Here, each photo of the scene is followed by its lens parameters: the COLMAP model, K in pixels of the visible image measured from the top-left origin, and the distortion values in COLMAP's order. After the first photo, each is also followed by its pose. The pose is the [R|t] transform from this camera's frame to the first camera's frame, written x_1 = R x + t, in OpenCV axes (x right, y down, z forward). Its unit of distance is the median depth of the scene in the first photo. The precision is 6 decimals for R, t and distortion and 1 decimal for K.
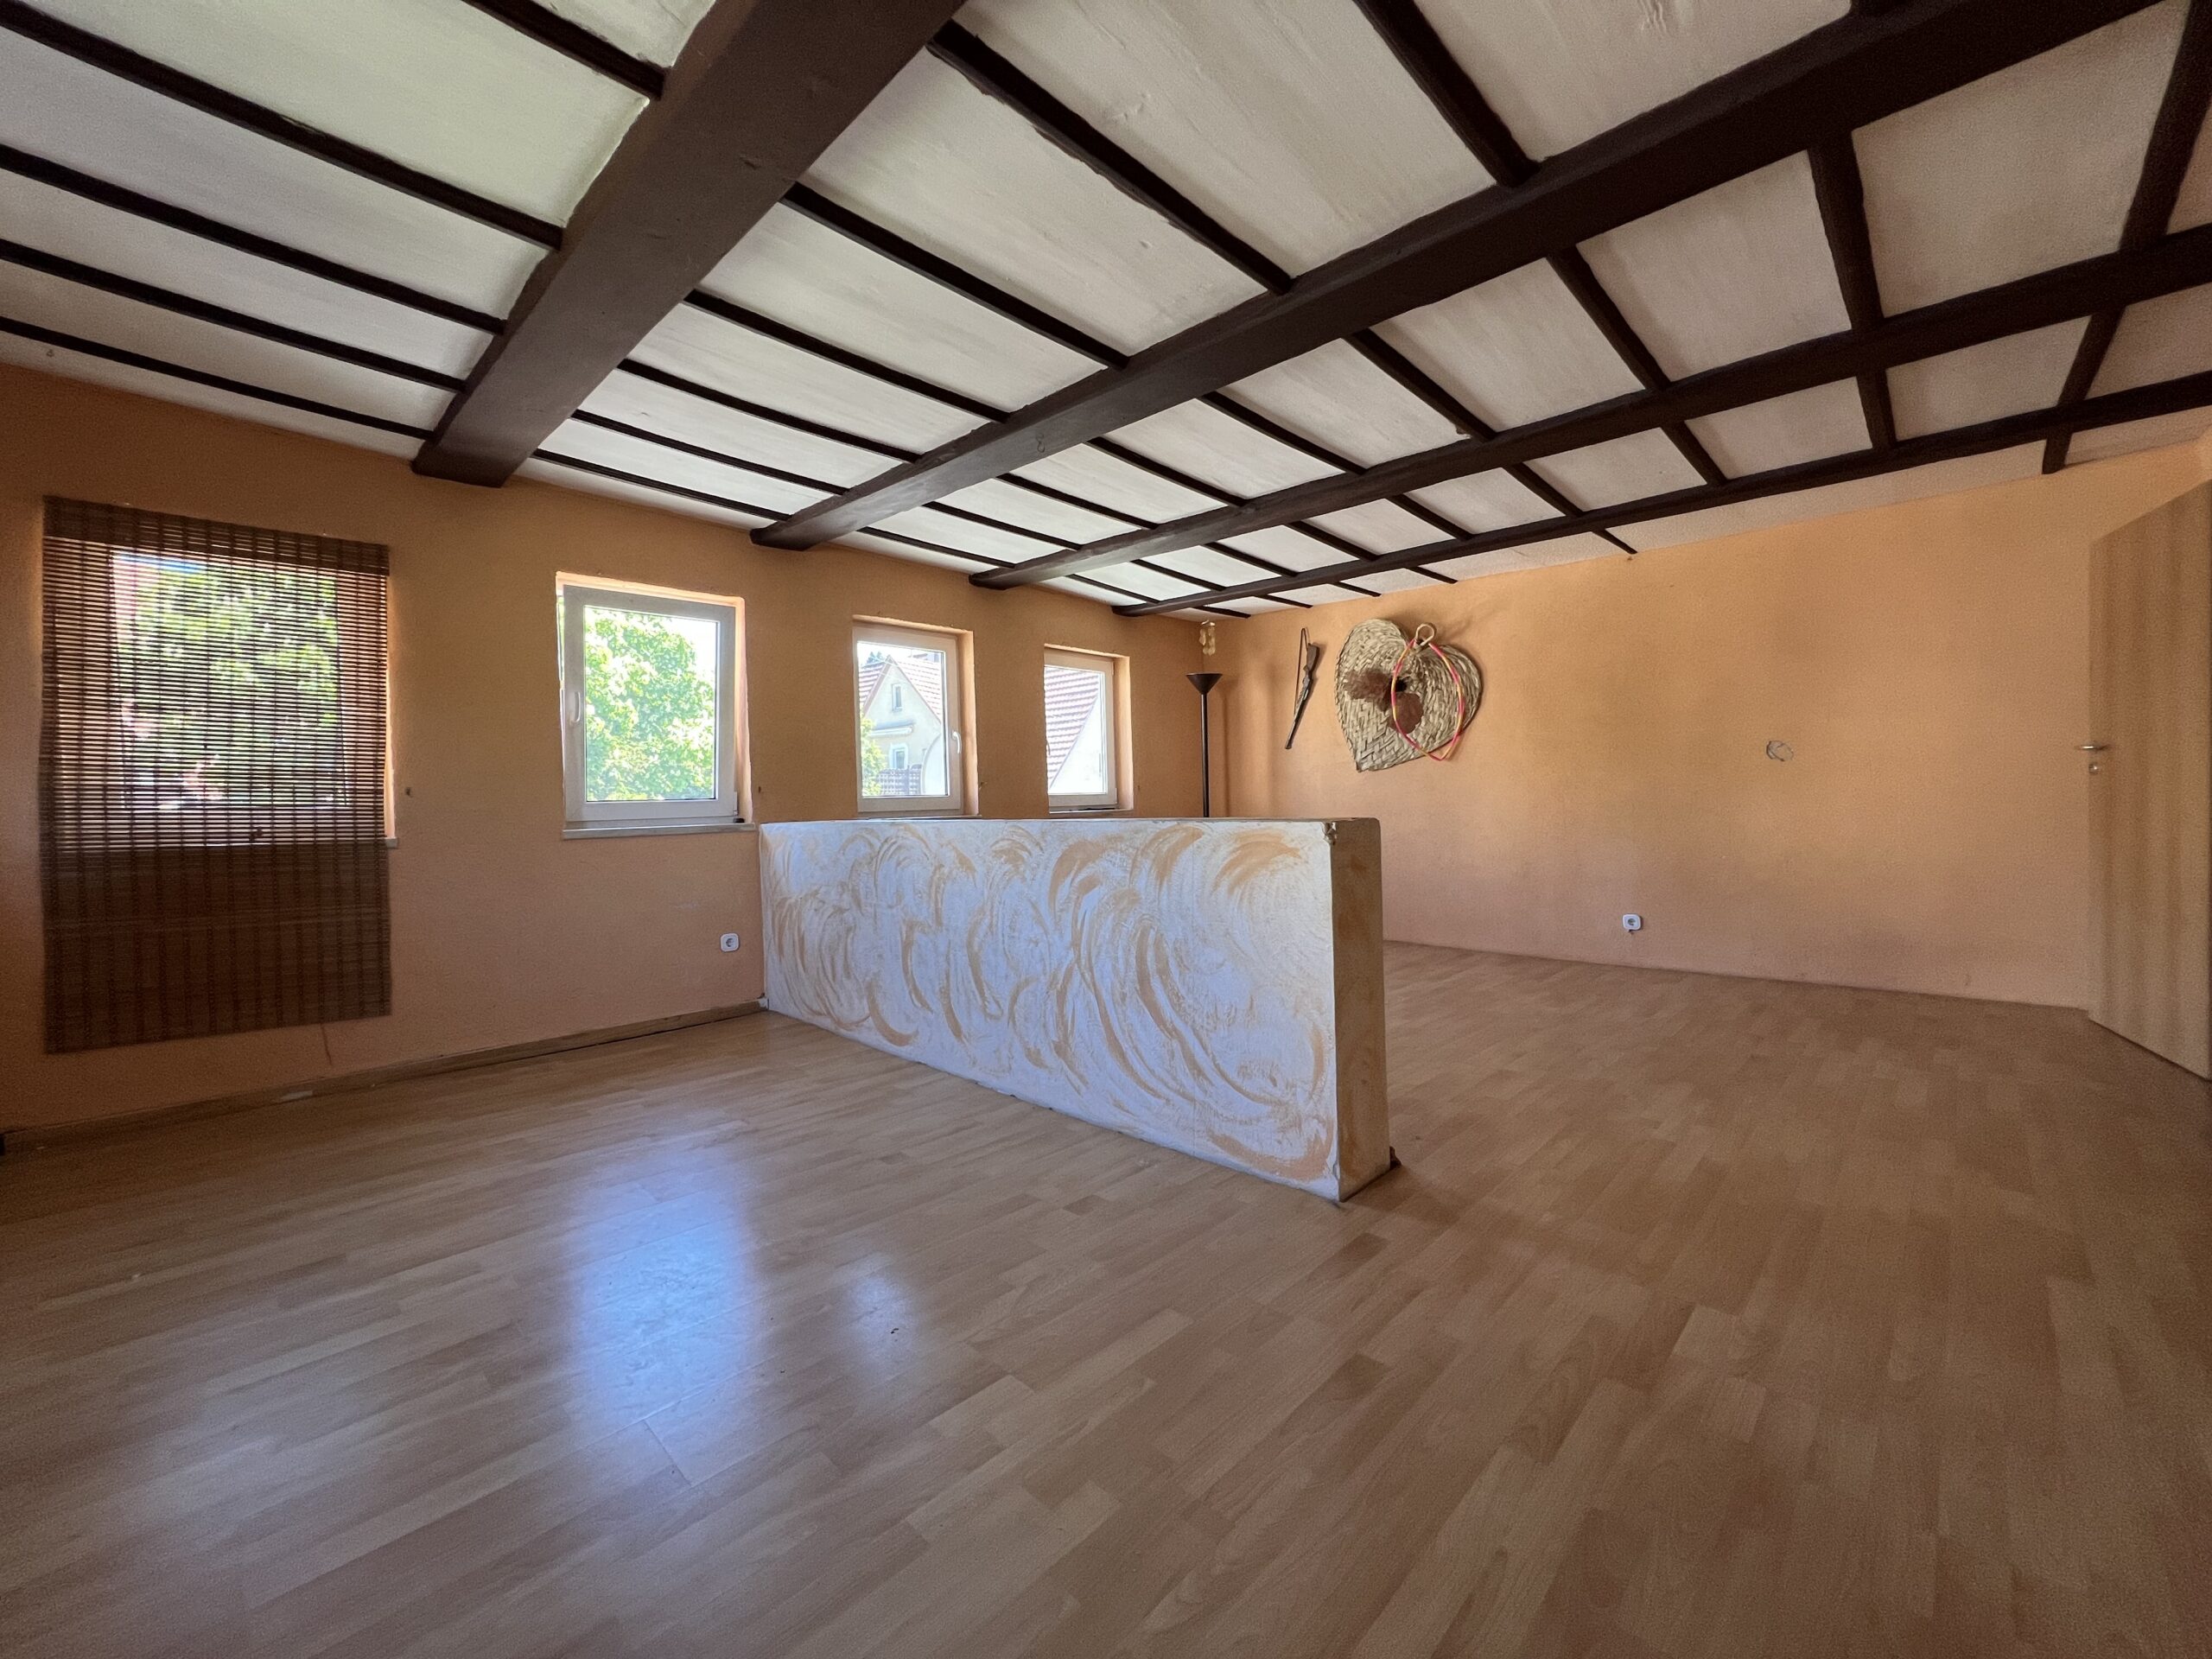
lens RADIAL K [[881.2, 0, 1119.1], [0, 881.2, 816.3], [0, 0, 1]] dist [-0.001989, 0.001558]
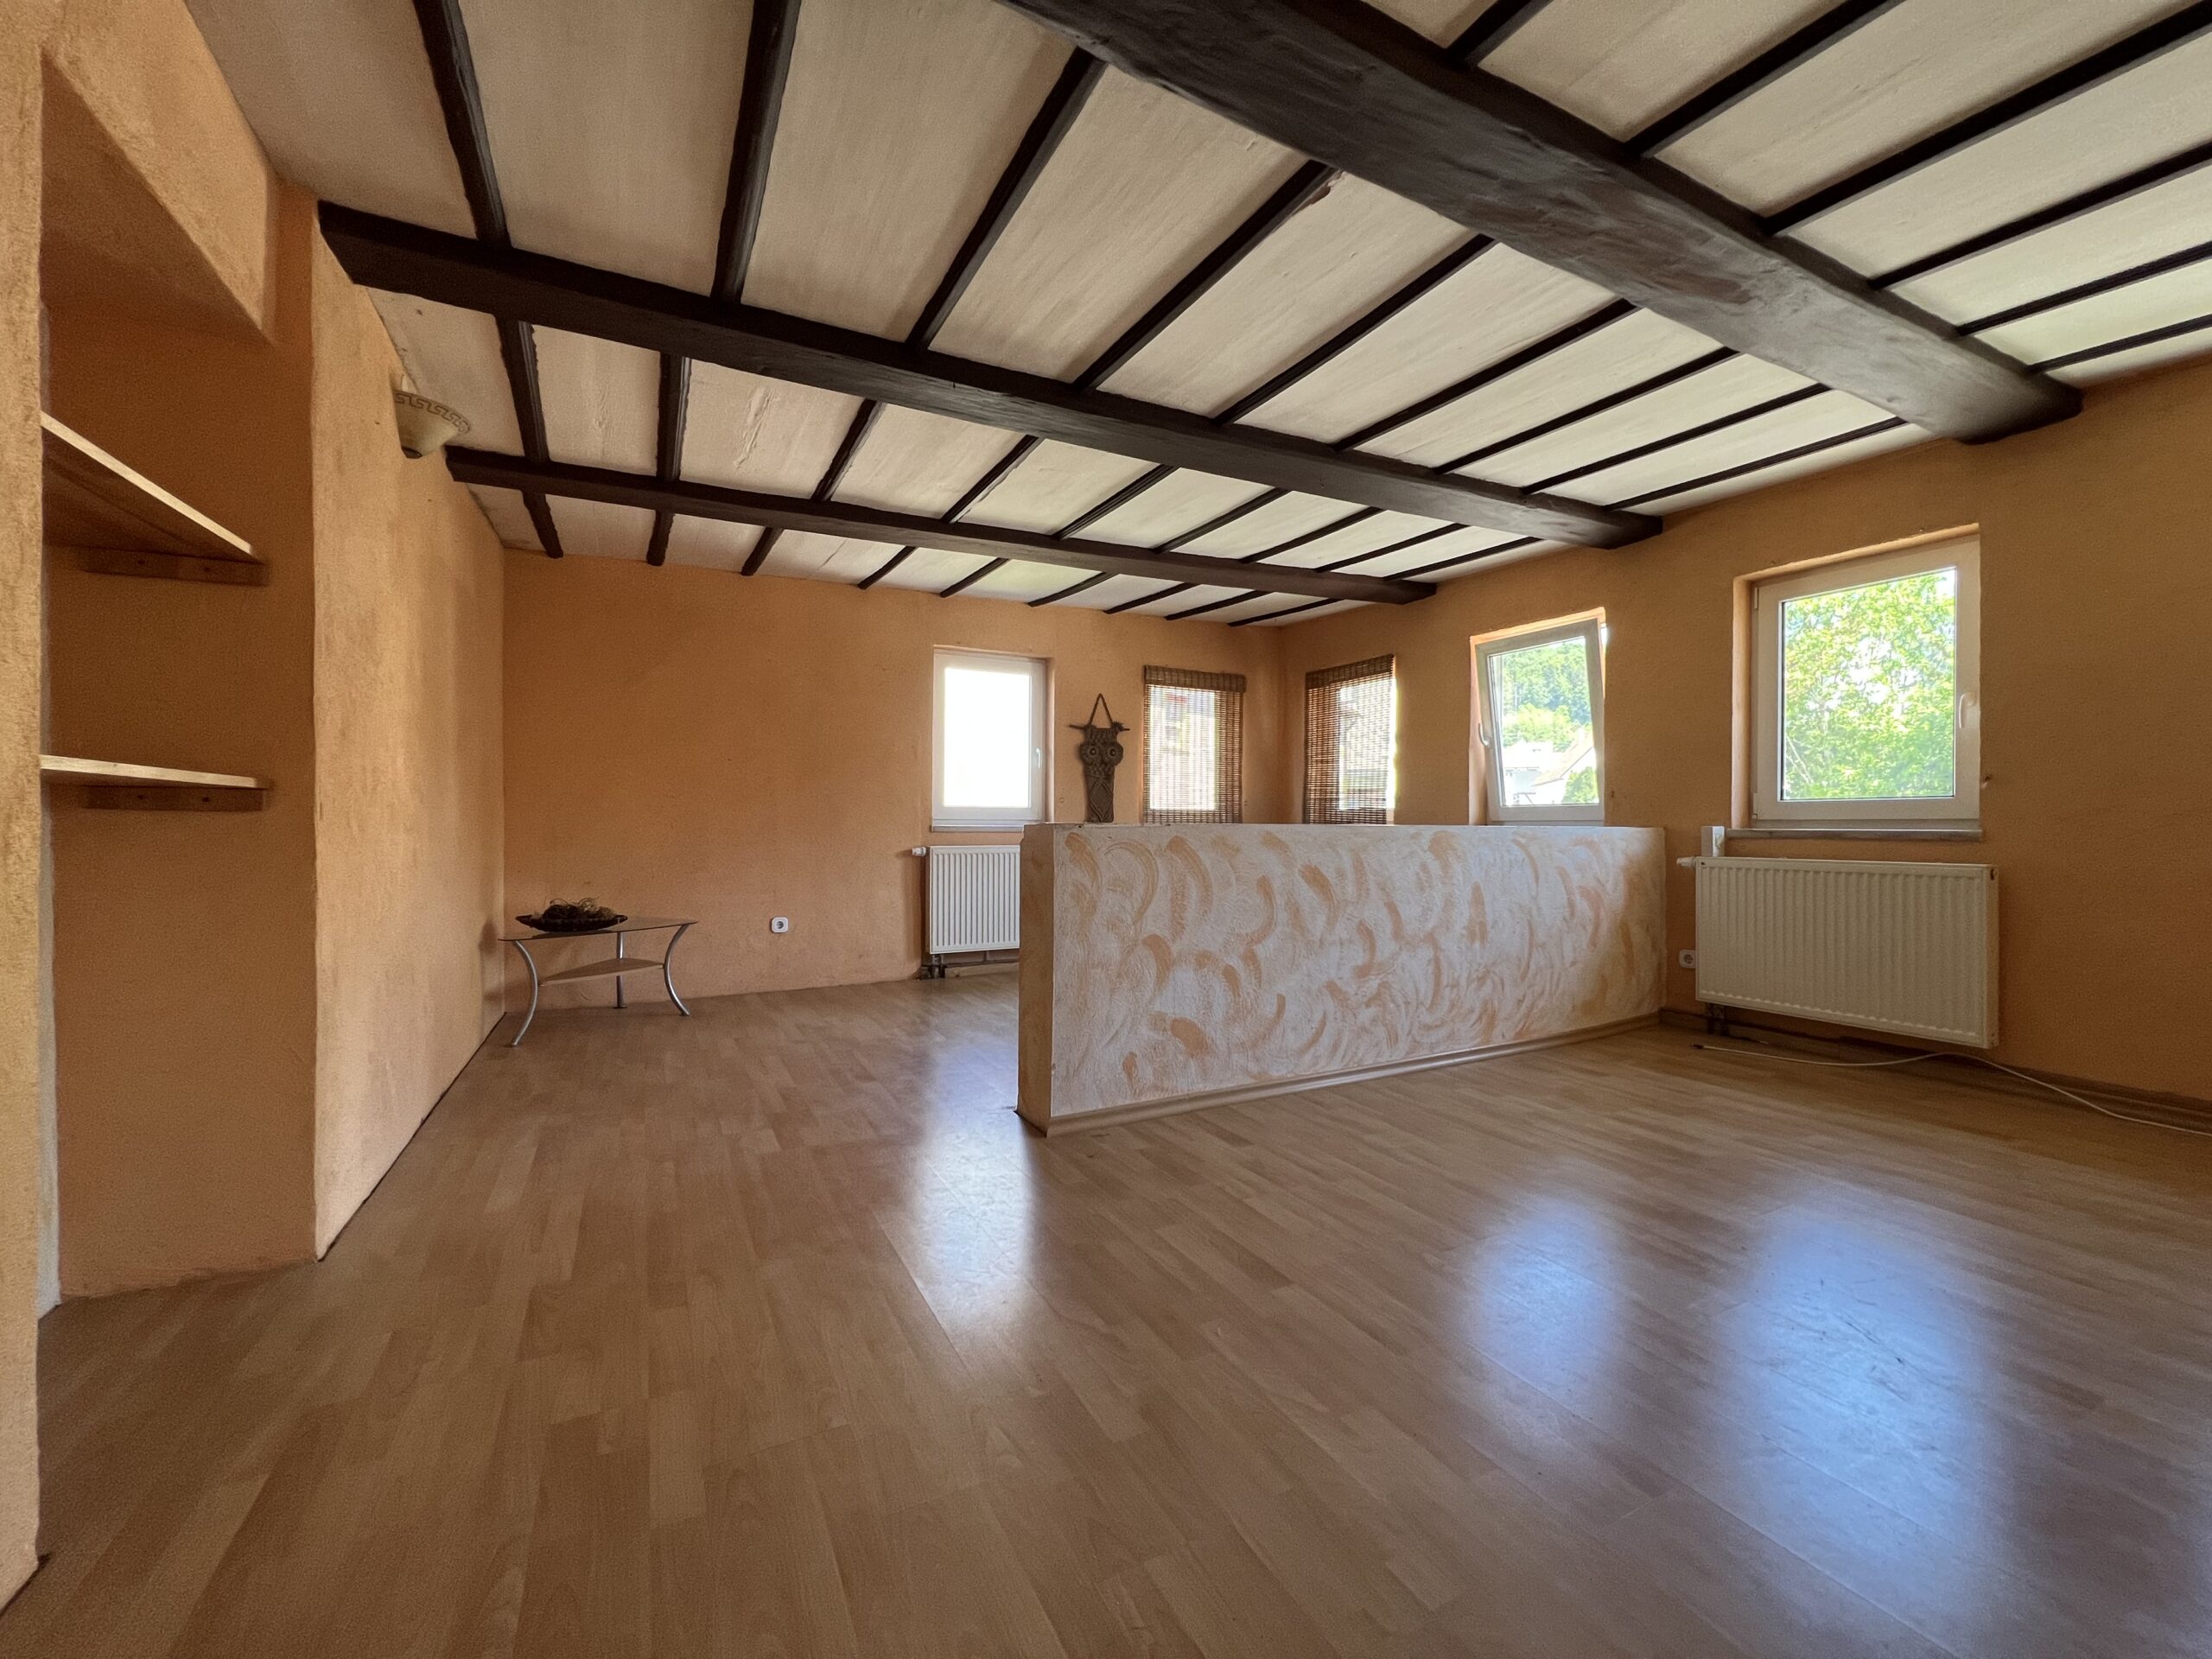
lens RADIAL K [[881.2, 0, 1111.2], [0, 881.2, 814.4], [0, 0, 1]] dist [-0.001989, 0.001558]
pose [[-0.306677, 0.018519, -0.951633, 1.249066], [-0.008533, 0.999717, 0.022205, -0.037579], [0.951775, 0.014930, -0.306432, 1.304837]]
